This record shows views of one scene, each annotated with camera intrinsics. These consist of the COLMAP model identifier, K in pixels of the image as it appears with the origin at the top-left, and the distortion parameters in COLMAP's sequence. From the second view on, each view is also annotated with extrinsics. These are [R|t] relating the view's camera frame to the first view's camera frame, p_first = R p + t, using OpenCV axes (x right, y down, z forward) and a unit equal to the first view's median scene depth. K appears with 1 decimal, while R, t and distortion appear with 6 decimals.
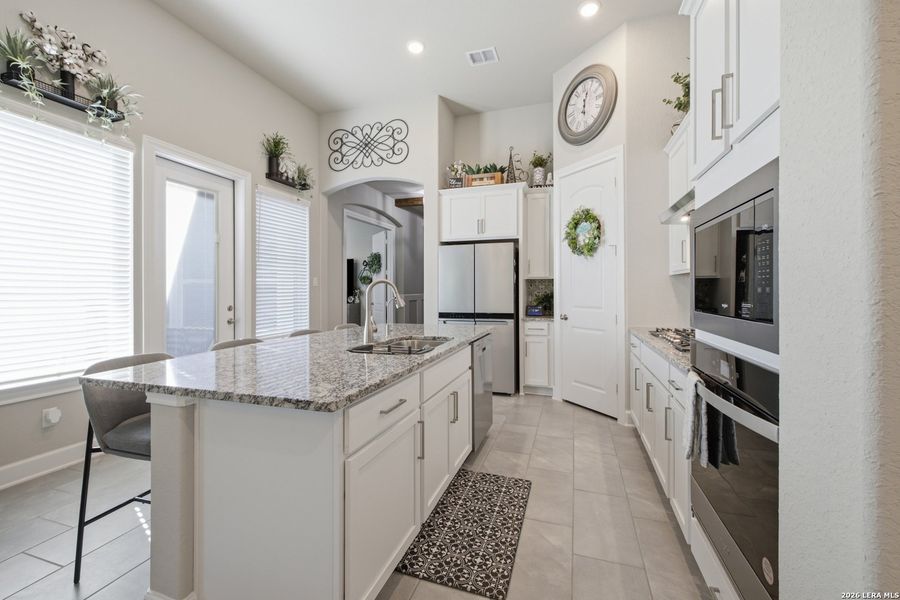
lens RADIAL K [[379.6, 0, 450.5], [0, 379.6, 291.3], [0, 0, 1]] dist [0.002522, -0.000111]
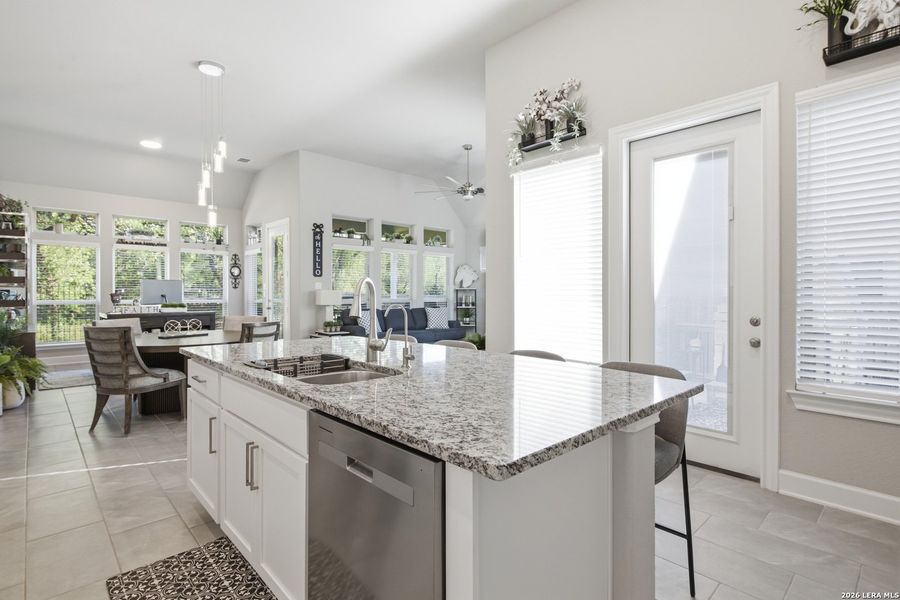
lens RADIAL K [[443.8, 0, 450.0], [0, 443.8, 295.1], [0, 0, 1]] dist [-0.000945, -0.000950]
pose [[-0.480725, 0.007040, -0.876843, 0.294266], [-0.002160, 0.999955, 0.009213, -0.002722], [0.876869, 0.006323, -0.480688, 0.937384]]
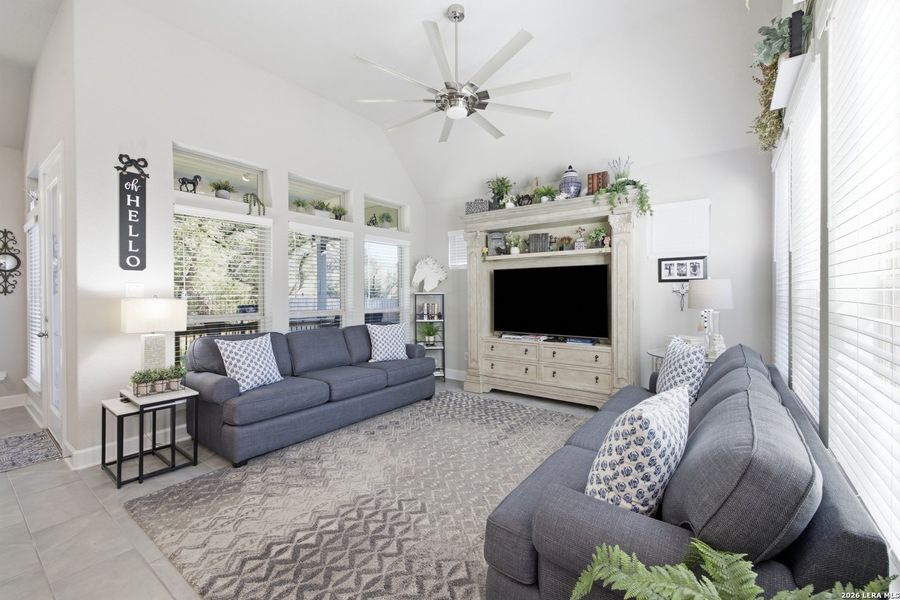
lens RADIAL K [[374.8, 0, 449.7], [0, 374.8, 294.1], [0, 0, 1]] dist [0.002115, -0.000444]
pose [[-0.321024, 0.007431, -0.947042, -0.647473], [0.000337, 0.999970, 0.007732, -0.022062], [0.947071, 0.002163, -0.321017, 0.331476]]
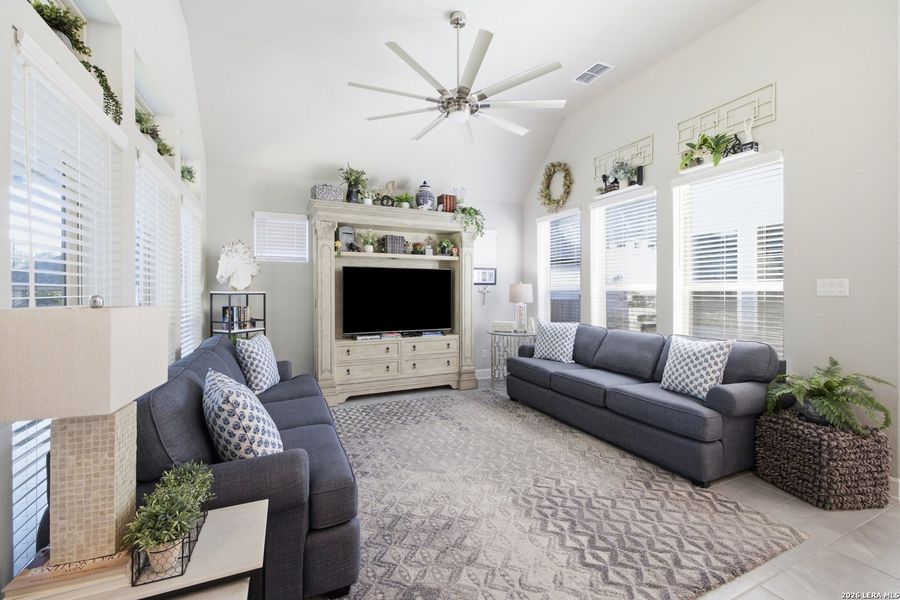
lens RADIAL K [[379.6, 0, 450.5], [0, 379.6, 291.3], [0, 0, 1]] dist [0.002522, -0.000111]
pose [[0.679489, 0.001082, -0.733685, -0.810241], [-0.004486, 0.999986, -0.002680, -0.017436], [0.733672, 0.005112, 0.679484, -0.493122]]
